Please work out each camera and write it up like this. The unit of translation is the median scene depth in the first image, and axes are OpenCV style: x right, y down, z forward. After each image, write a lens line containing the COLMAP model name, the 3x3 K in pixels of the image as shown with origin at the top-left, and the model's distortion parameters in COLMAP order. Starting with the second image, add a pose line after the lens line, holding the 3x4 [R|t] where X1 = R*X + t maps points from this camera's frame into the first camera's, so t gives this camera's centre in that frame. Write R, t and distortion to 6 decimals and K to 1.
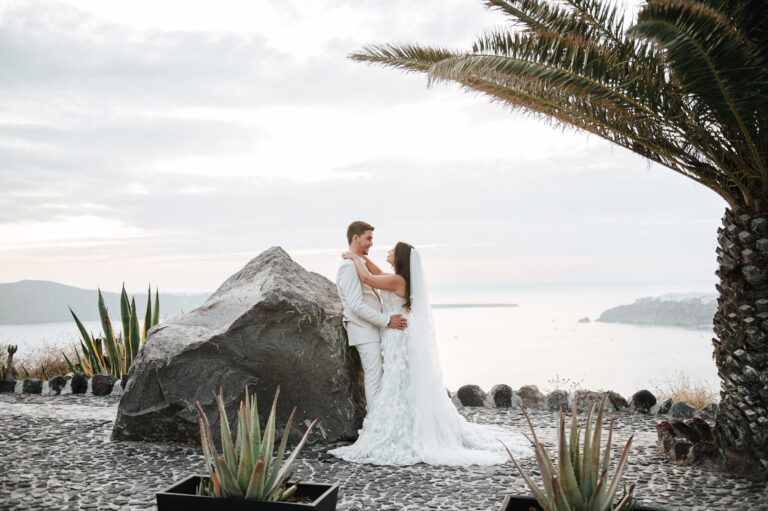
lens RADIAL K [[978.1, 0, 384.0], [0, 978.1, 255.5], [0, 0, 1]] dist [0.011123, 0.011023]
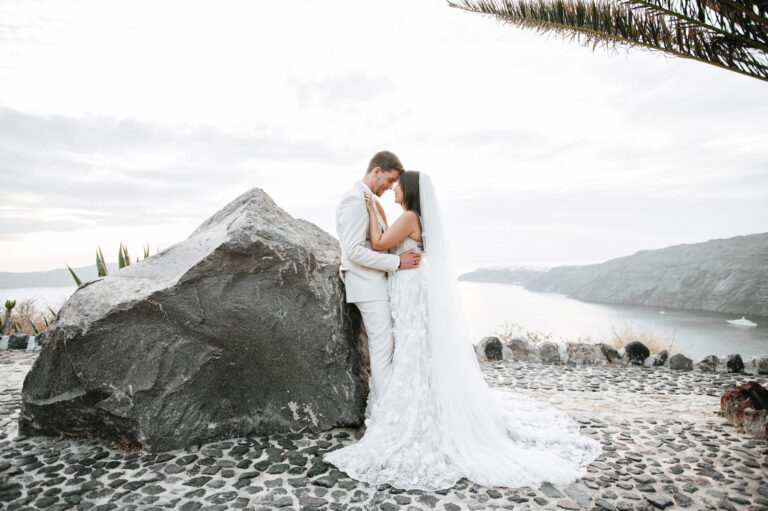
lens RADIAL K [[511.2, 0, 411.1], [0, 511.2, 260.8], [0, 0, 1]] dist [0.002532, 0.001657]
pose [[0.990607, 0.000923, 0.136738, -0.041462], [-0.004561, 0.999644, 0.026296, 0.048740], [-0.136665, -0.026673, 0.990258, 0.600926]]
